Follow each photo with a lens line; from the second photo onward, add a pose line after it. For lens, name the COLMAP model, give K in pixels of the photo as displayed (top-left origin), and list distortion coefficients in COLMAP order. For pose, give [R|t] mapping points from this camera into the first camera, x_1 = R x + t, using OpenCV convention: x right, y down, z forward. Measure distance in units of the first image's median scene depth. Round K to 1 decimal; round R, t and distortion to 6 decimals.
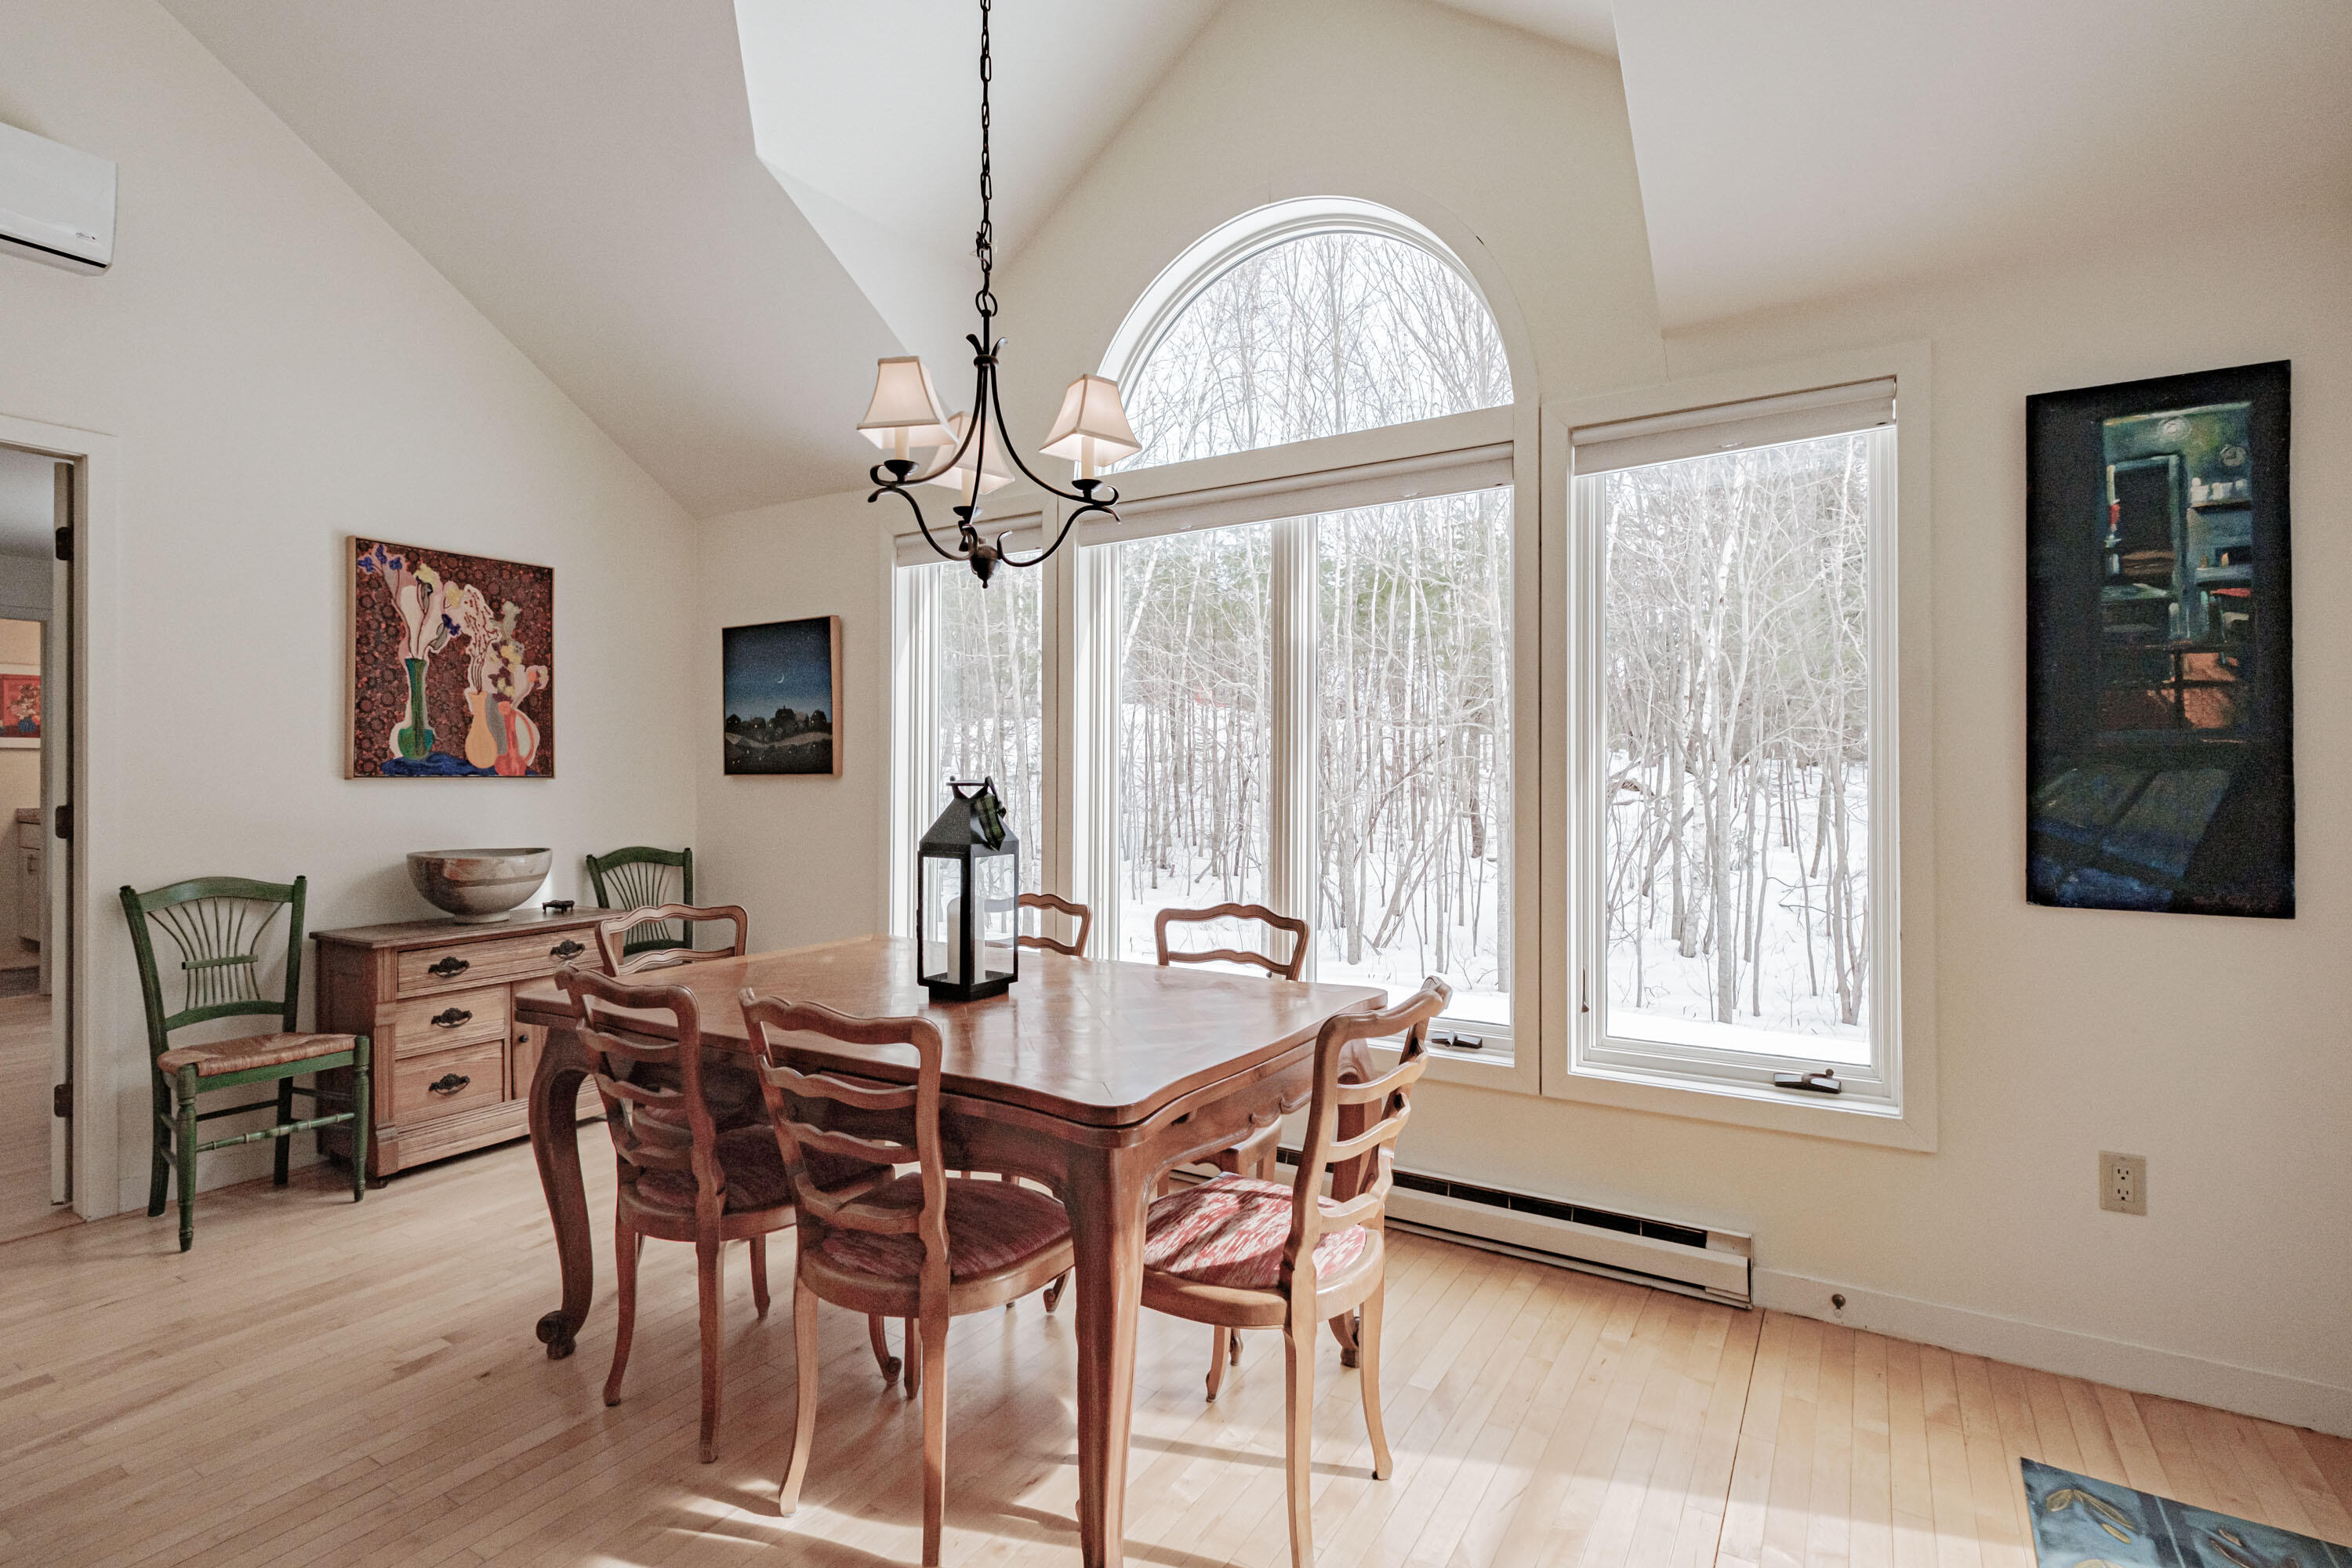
lens RADIAL K [[1152.9, 0, 1178.2], [0, 1152.9, 779.1], [0, 0, 1]] dist [-0.002140, -0.000262]
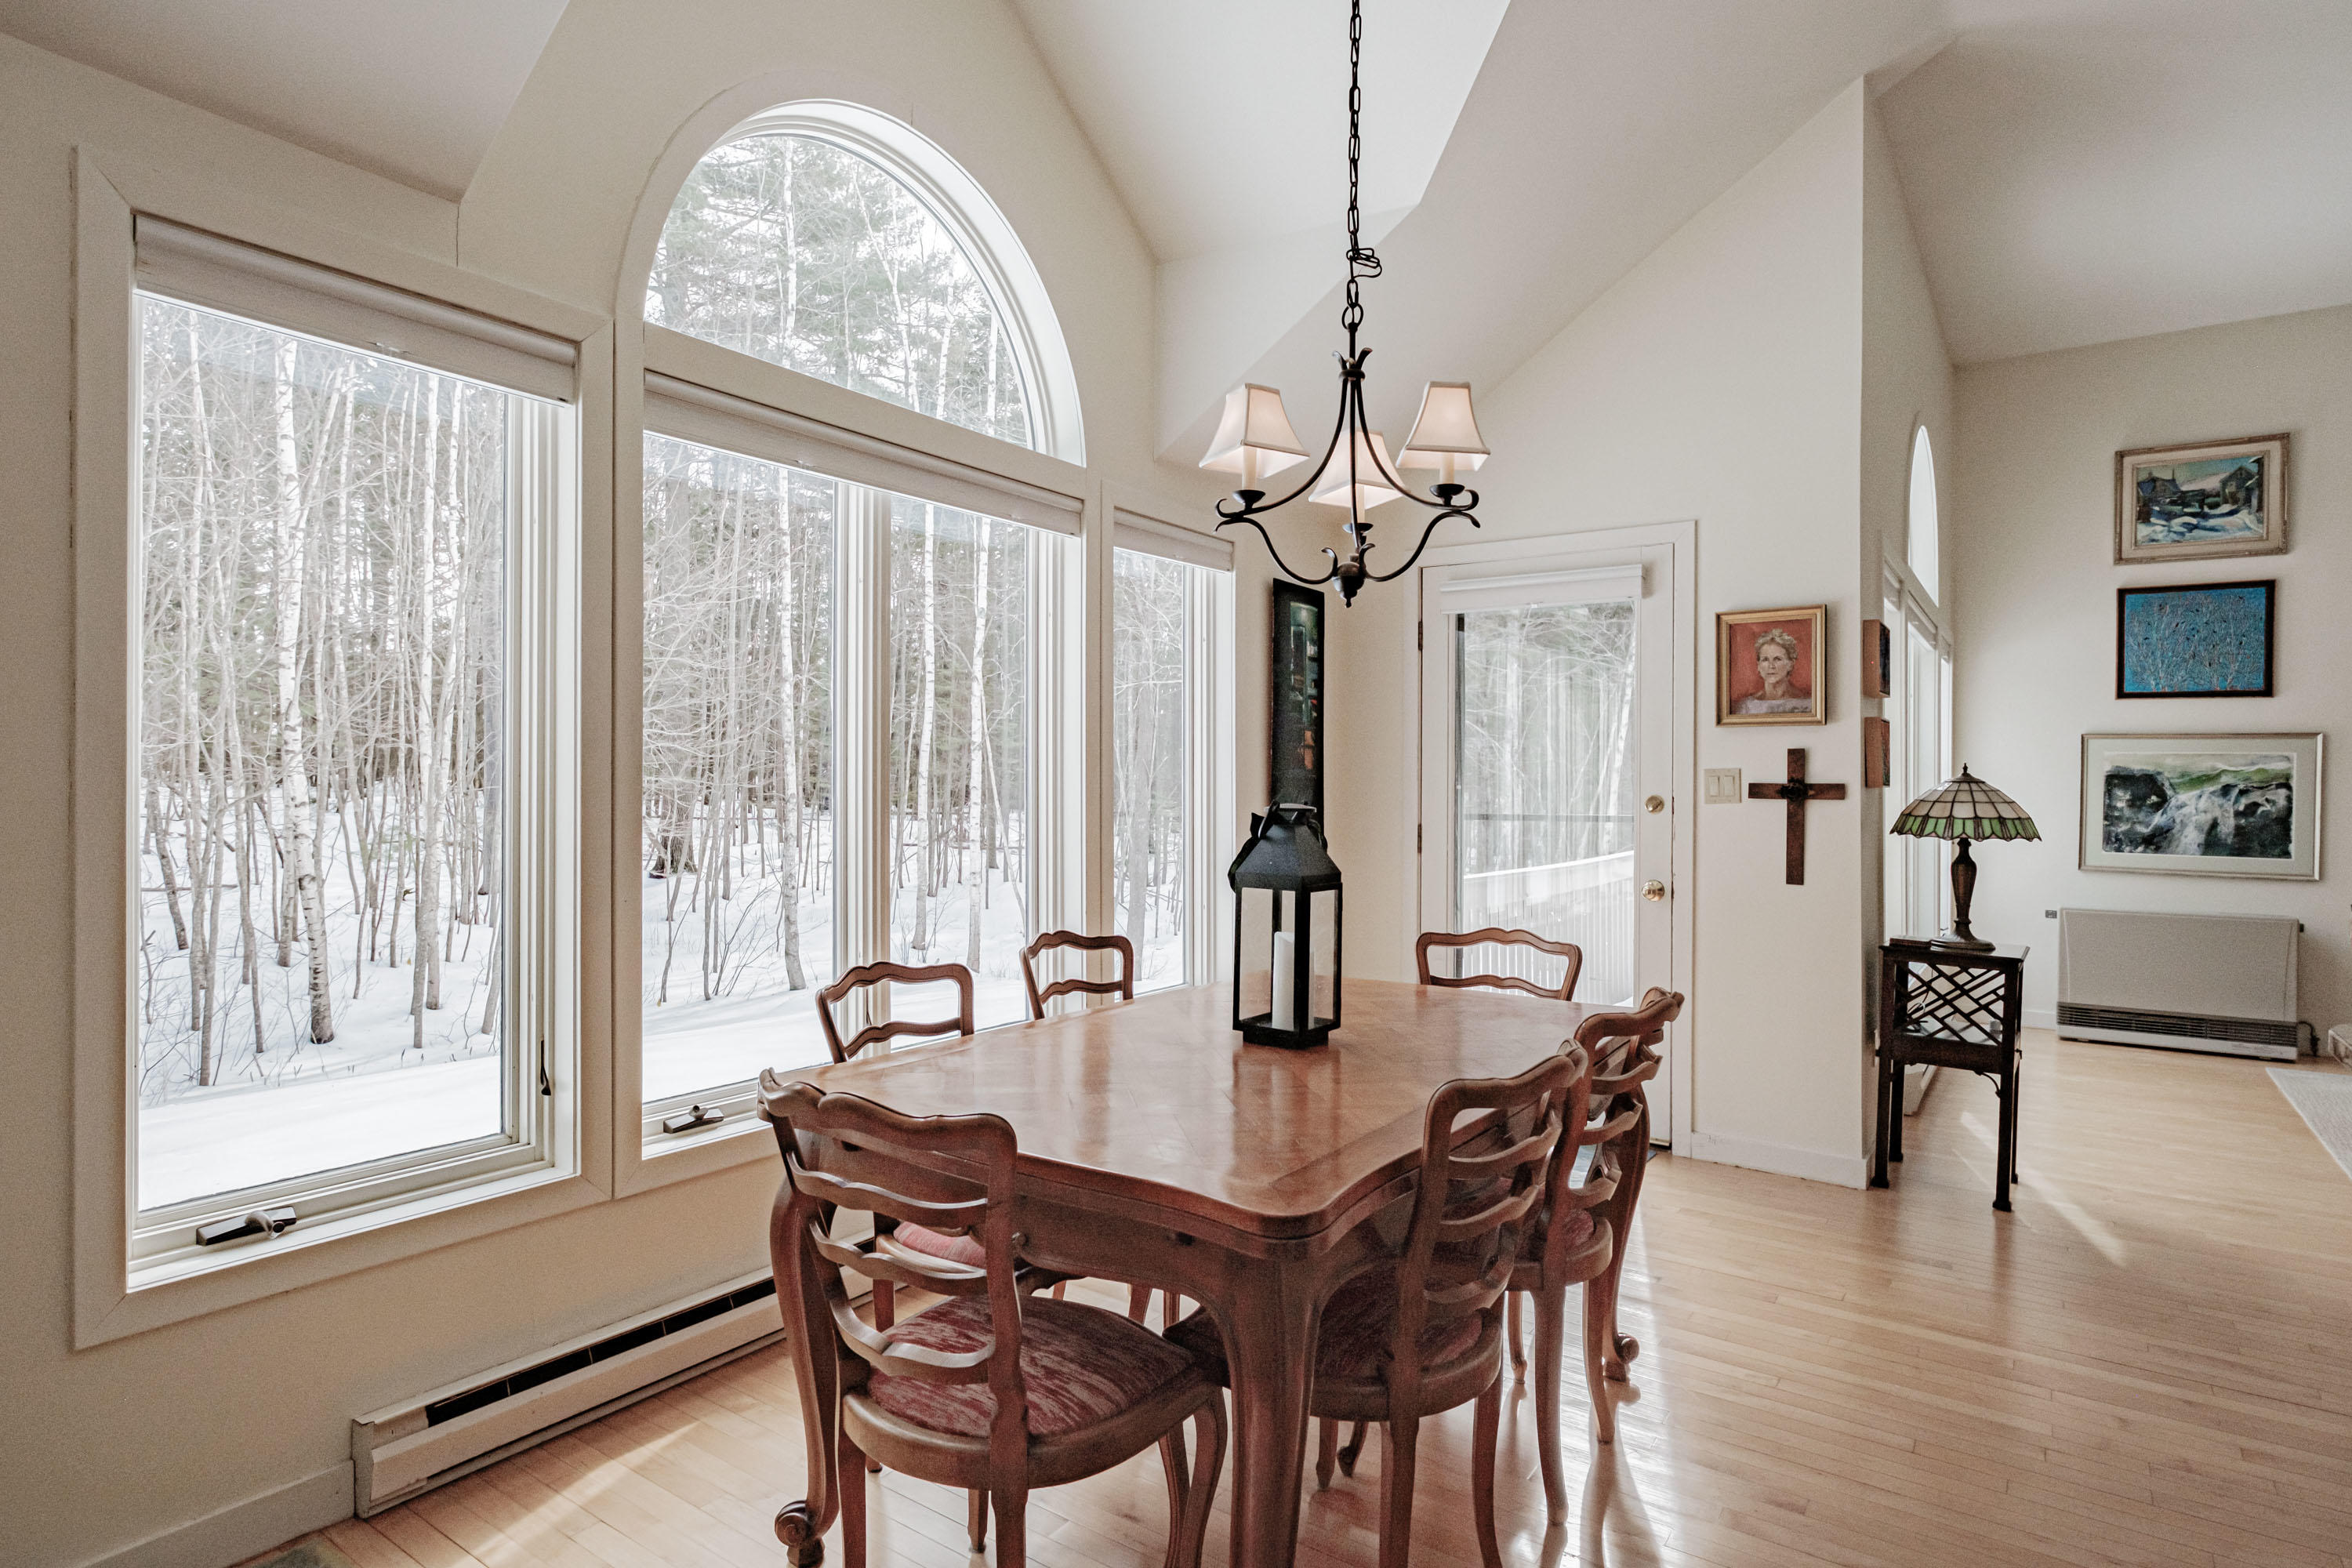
lens RADIAL K [[1234.4, 0, 1182.4], [0, 1234.4, 792.6], [0, 0, 1]] dist [-0.004319, -0.000487]
pose [[0.067776, -0.001579, 0.997699, -1.141921], [-0.011911, 0.999926, 0.002391, -0.004597], [-0.997629, -0.012046, 0.067752, 0.979935]]
